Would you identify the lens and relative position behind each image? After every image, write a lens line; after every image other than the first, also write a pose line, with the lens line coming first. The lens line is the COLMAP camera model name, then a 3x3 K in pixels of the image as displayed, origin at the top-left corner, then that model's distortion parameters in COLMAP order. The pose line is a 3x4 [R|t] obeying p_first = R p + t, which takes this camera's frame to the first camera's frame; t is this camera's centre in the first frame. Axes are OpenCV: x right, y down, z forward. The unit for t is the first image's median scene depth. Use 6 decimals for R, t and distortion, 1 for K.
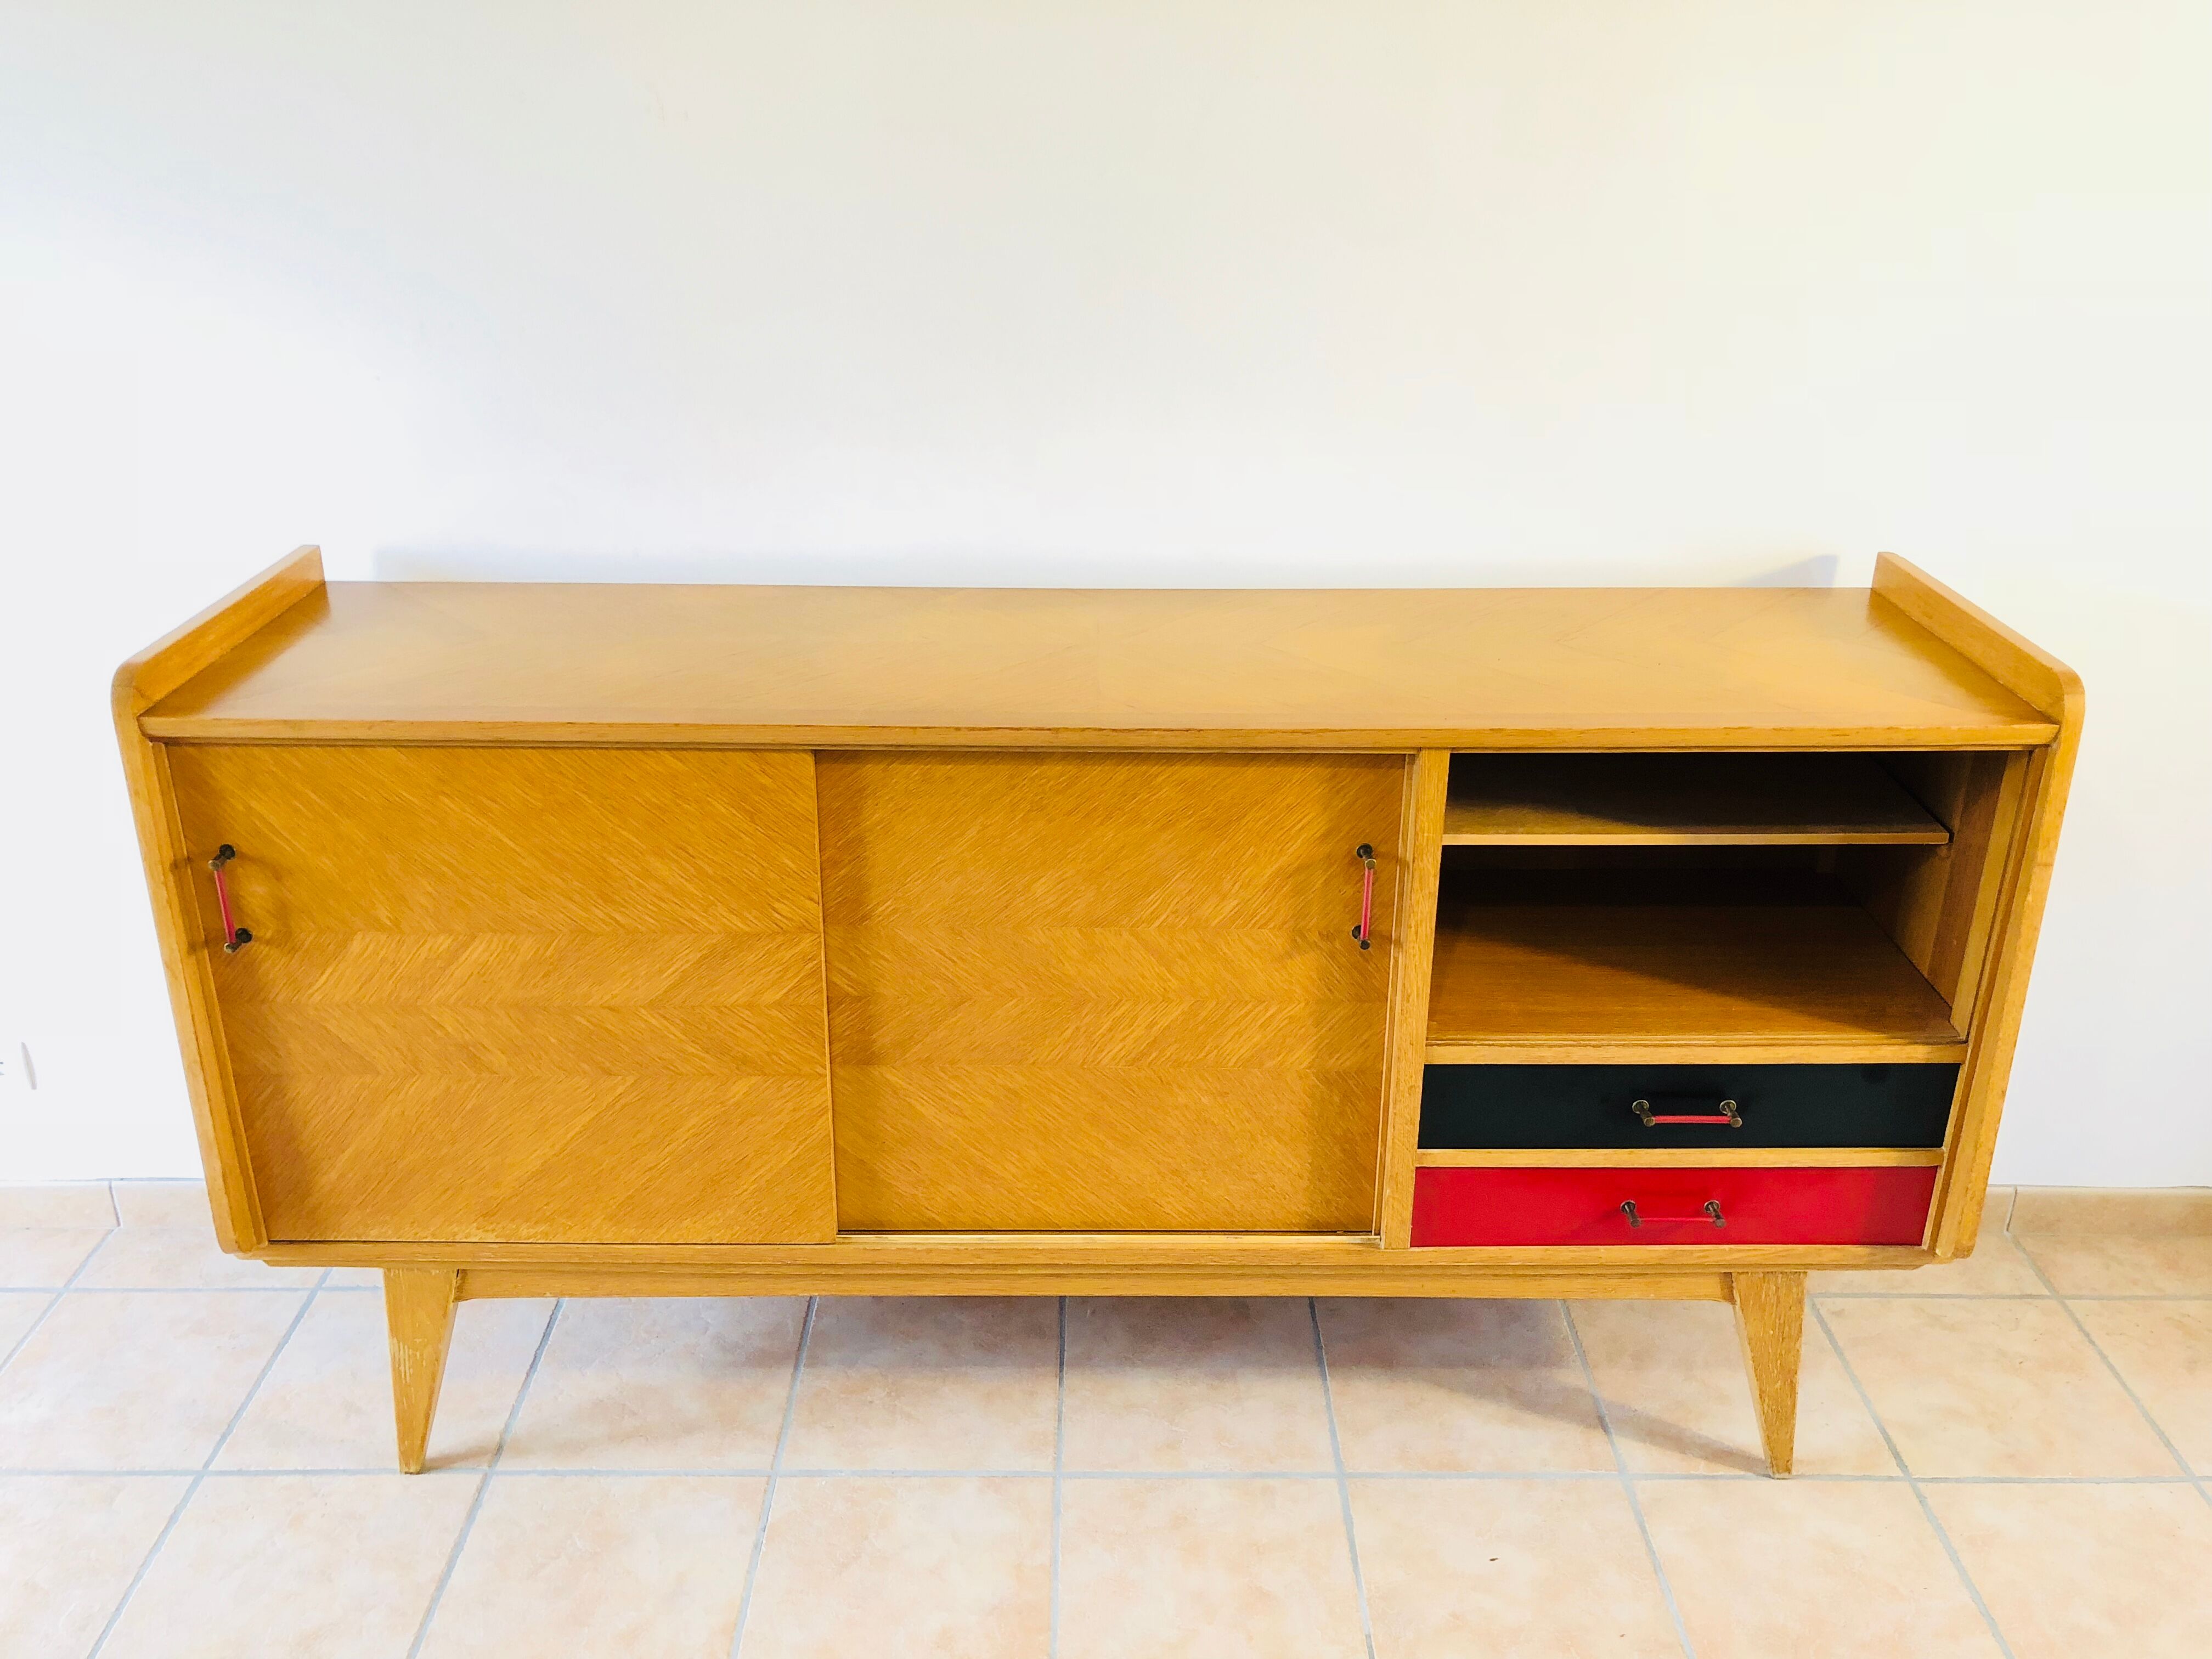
lens RADIAL K [[1816.5, 0, 1104.2], [0, 1816.5, 816.1], [0, 0, 1]] dist [0.011843, -0.004856]
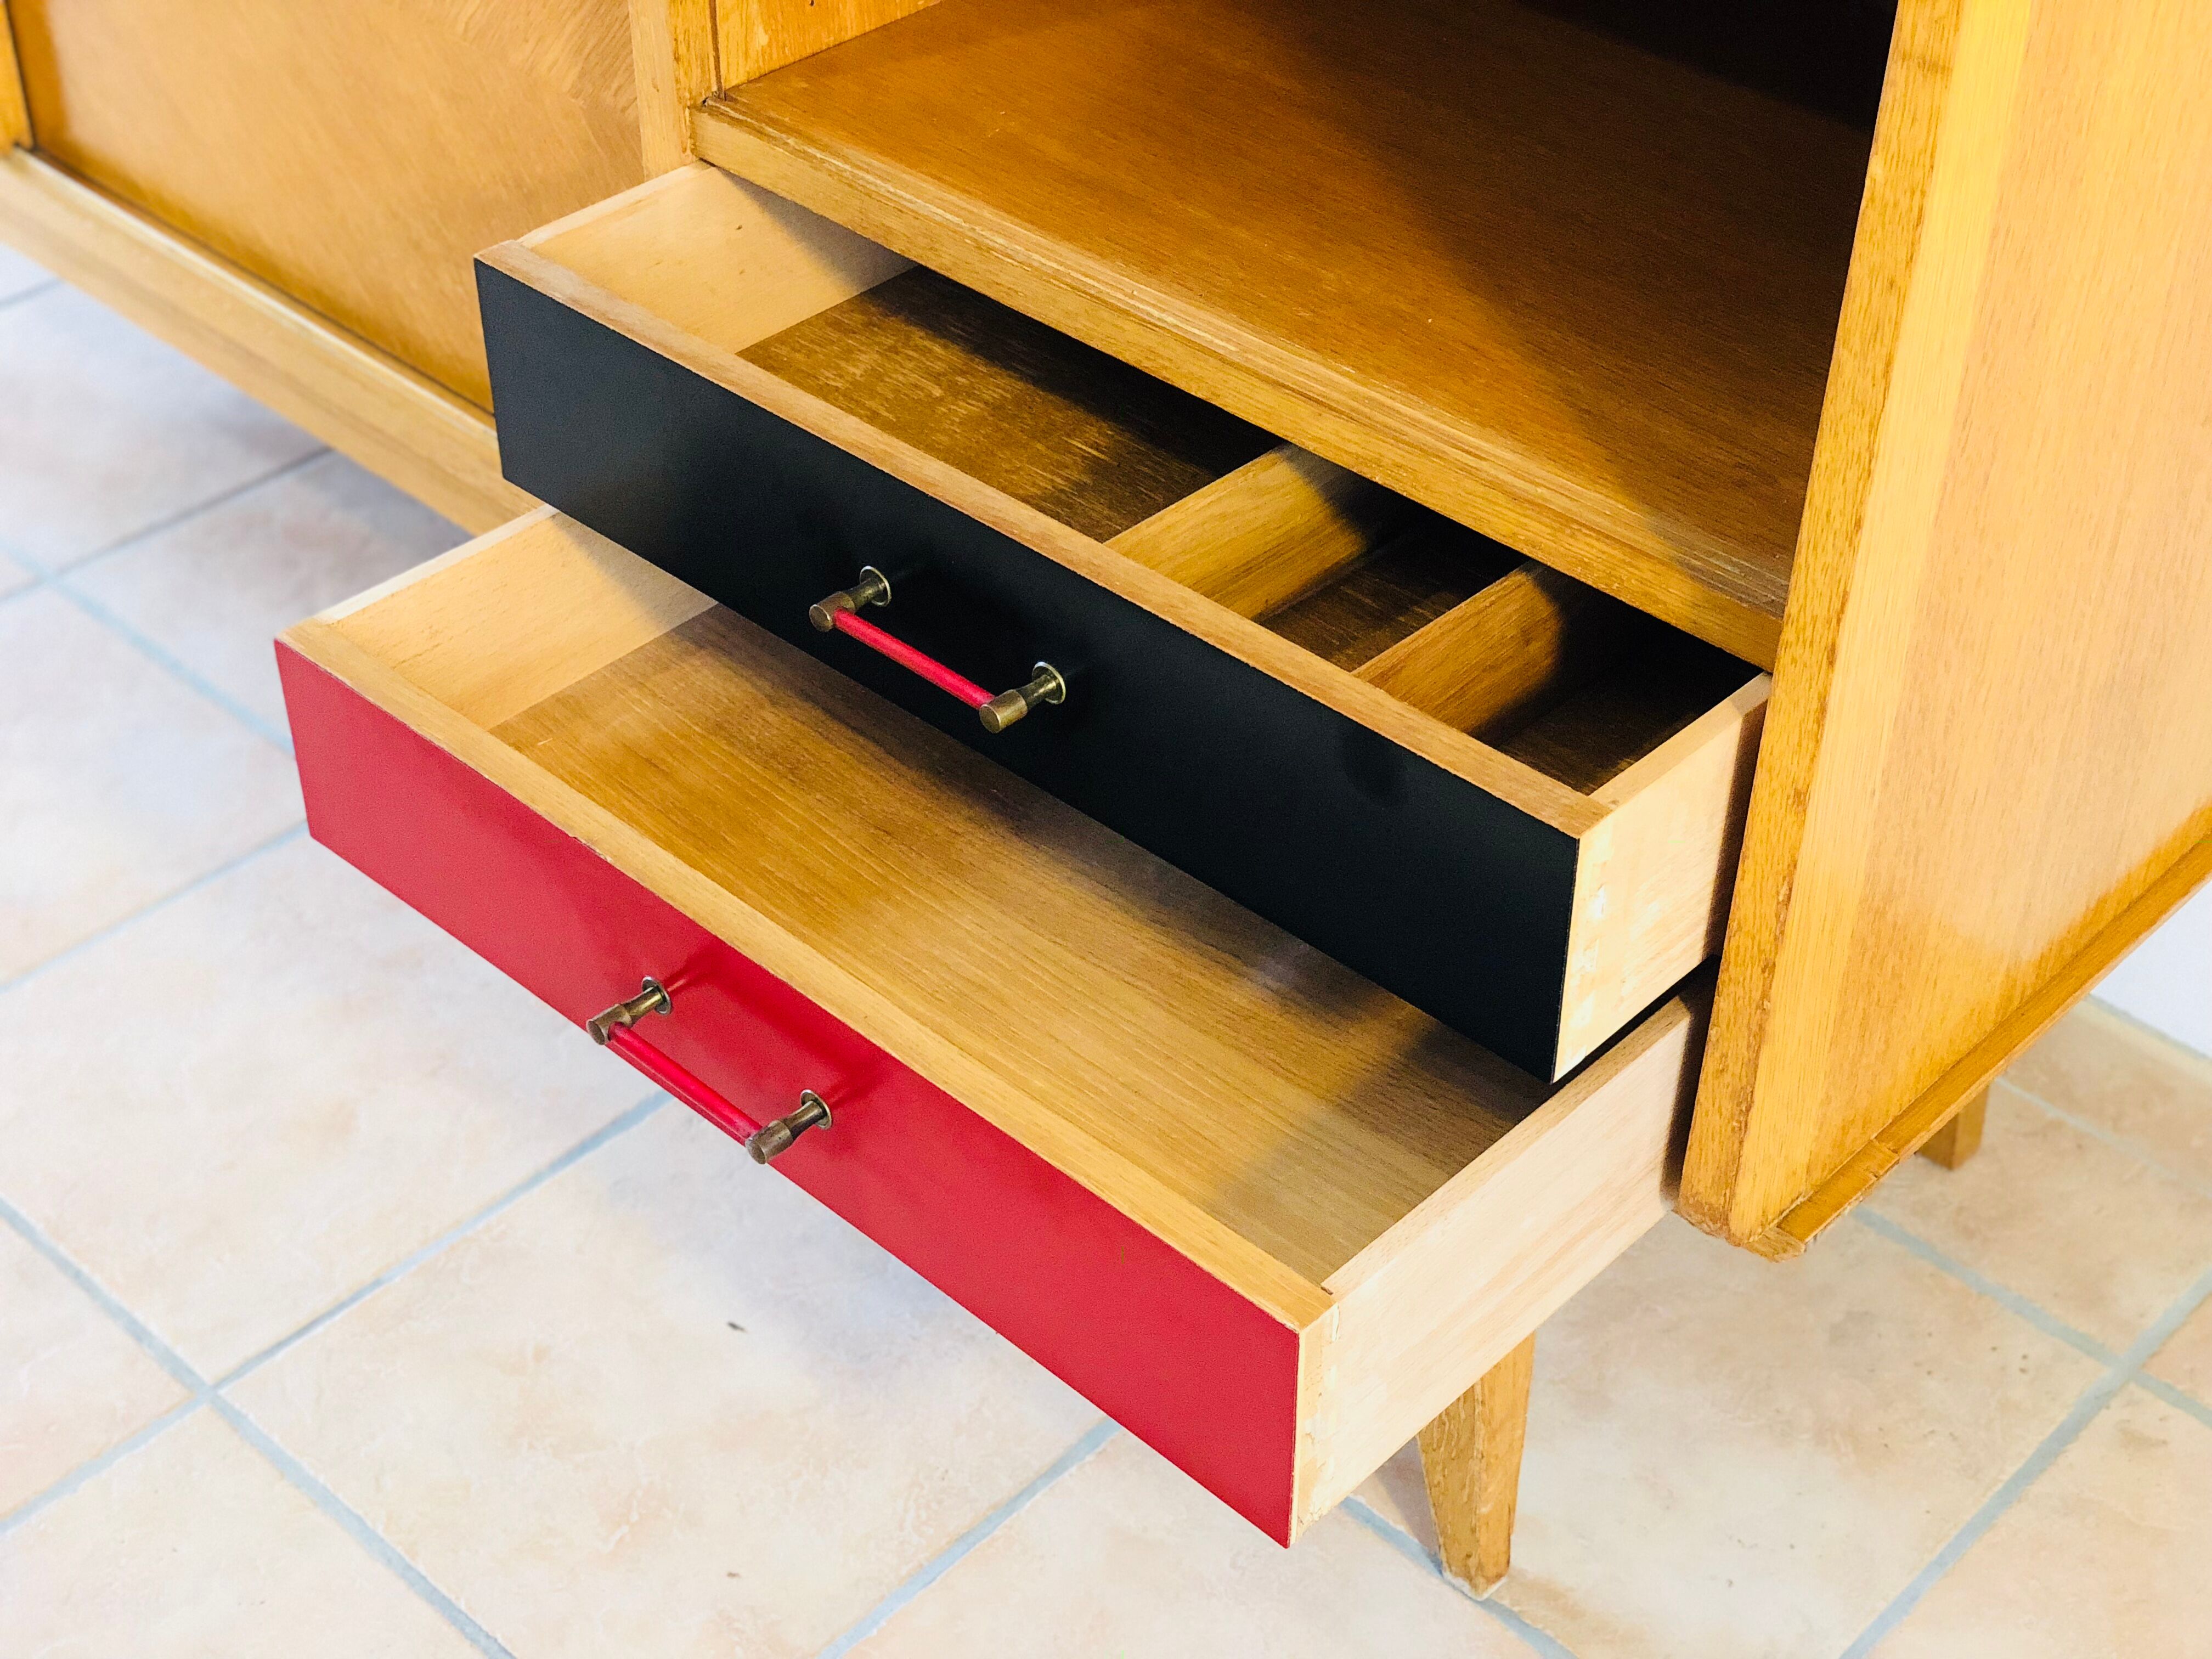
lens RADIAL K [[3303.9, 0, 1113.6], [0, 3303.9, 819.3], [0, 0, 1]] dist [0.067510, -0.029116]
pose [[0.723166, 0.430179, -0.540350, 0.645316], [-0.280729, 0.897884, 0.339109, -0.007008], [0.631049, -0.093540, 0.770083, 0.426377]]
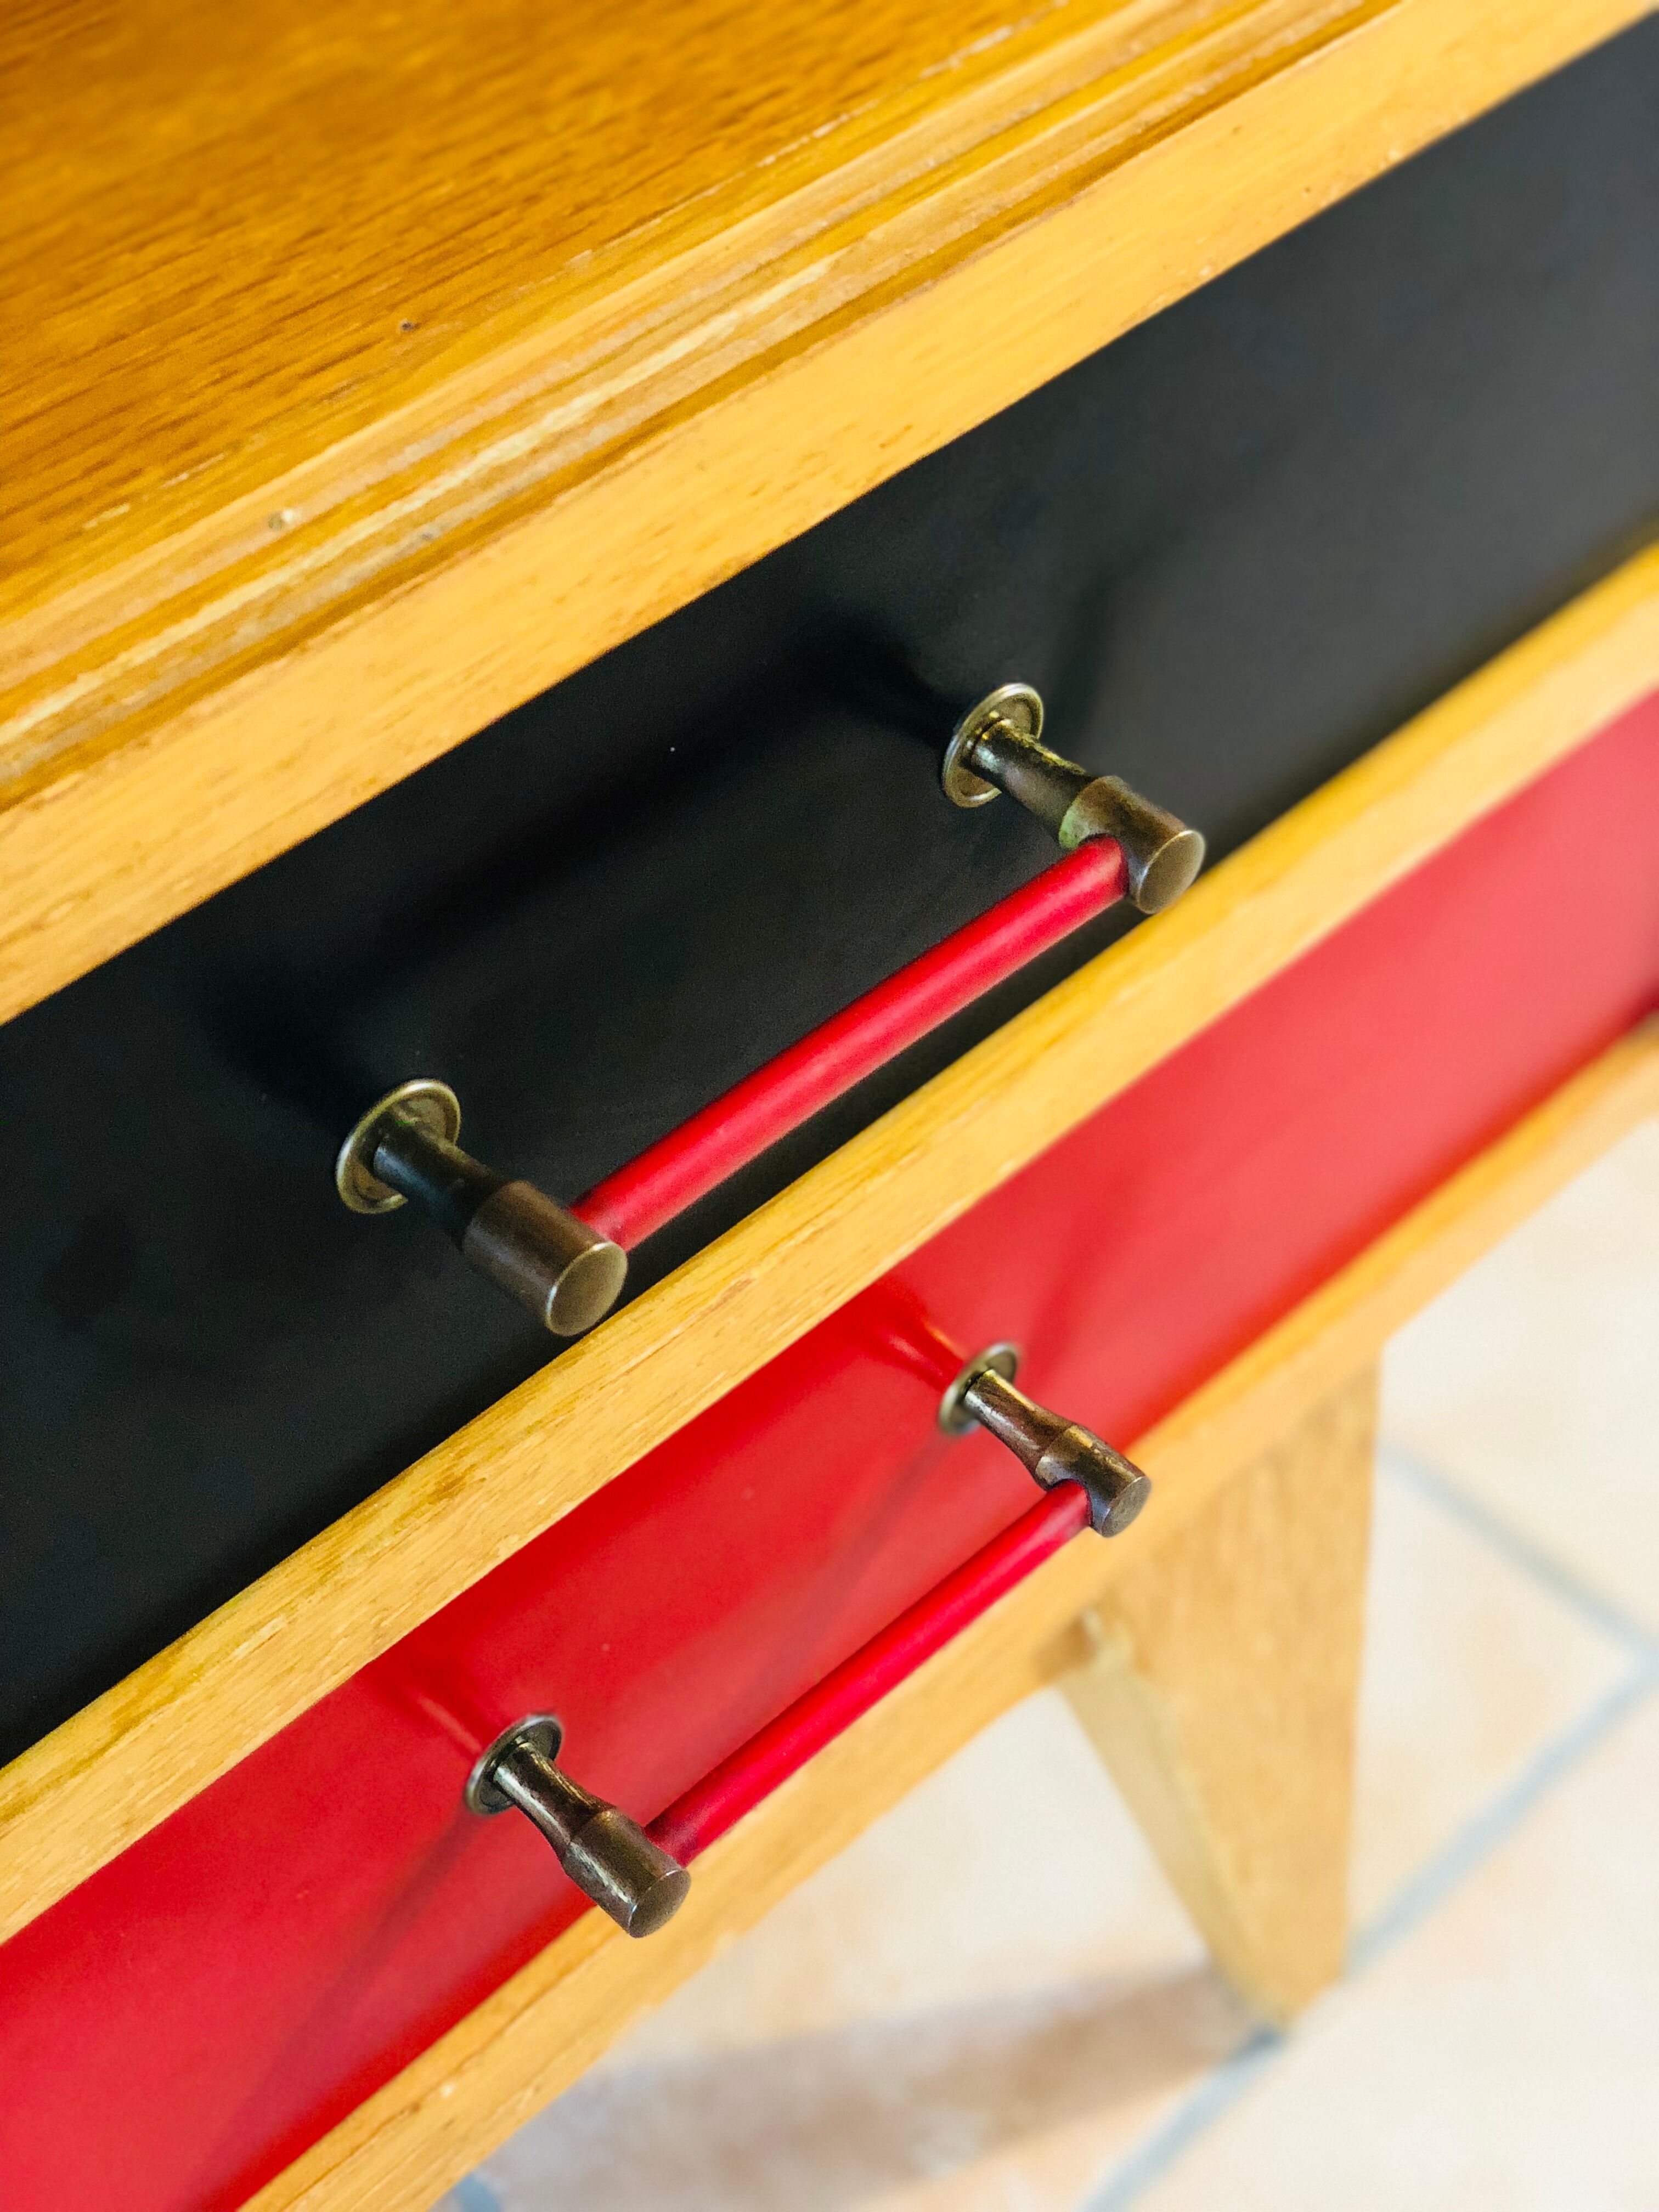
lens RADIAL K [[3338.8, 0, 793.9], [0, 3338.8, 1037.5], [0, 0, 1]] dist [0.029948, -0.118847]
pose [[0.729953, -0.509324, 0.455804, 0.210157], [0.295026, 0.836335, 0.462064, 0.069041], [-0.616545, -0.202811, 0.760749, 0.777306]]
